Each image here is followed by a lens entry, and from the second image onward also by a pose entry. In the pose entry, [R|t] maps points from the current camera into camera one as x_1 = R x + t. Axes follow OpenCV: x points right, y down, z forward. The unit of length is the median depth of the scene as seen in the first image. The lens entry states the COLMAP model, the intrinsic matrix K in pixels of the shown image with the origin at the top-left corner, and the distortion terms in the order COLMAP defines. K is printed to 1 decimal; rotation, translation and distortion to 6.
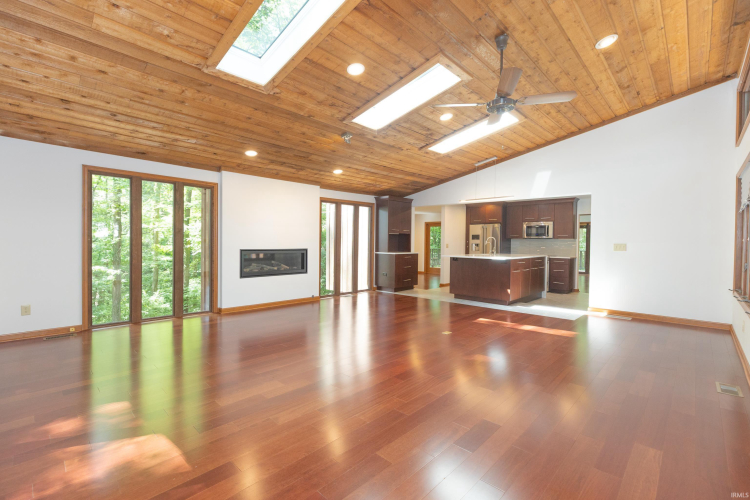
lens RADIAL K [[333.0, 0, 373.8], [0, 333.0, 248.8], [0, 0, 1]] dist [0.012439, -0.001336]
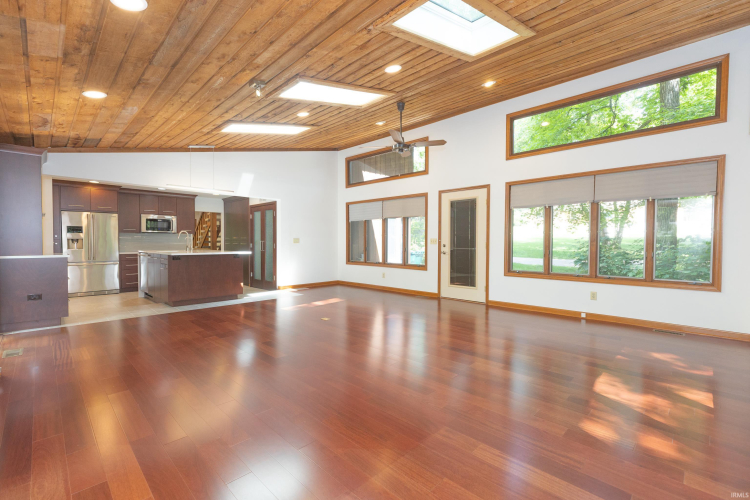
lens RADIAL K [[333.0, 0, 373.0], [0, 333.0, 249.1], [0, 0, 1]] dist [0.012439, -0.001336]
pose [[0.020559, -0.029731, 0.999346, -0.457077], [0.018990, 0.999389, 0.029342, -0.002984], [-0.999608, 0.018374, 0.021111, 0.435586]]
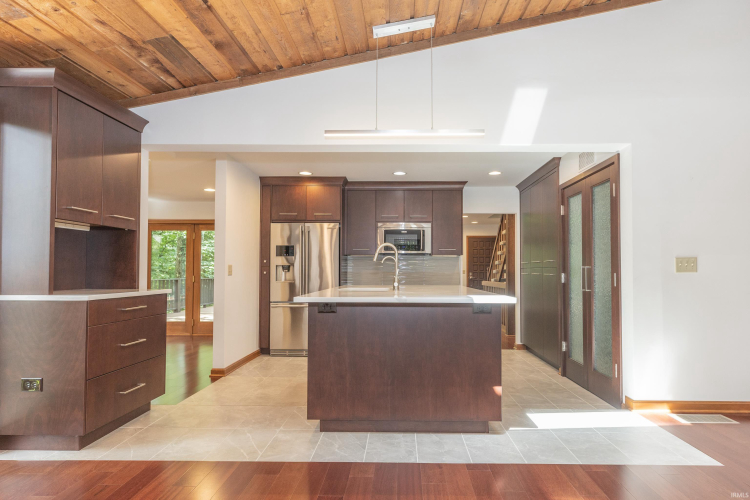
lens RADIAL K [[446.8, 0, 386.0], [0, 446.8, 255.4], [0, 0, 1]] dist [-0.002189, -0.001234]
pose [[0.745430, 0.015510, 0.666403, 0.006652], [0.019686, 0.998781, -0.045266, 0.001720], [-0.666293, 0.046861, 0.744216, 0.551768]]
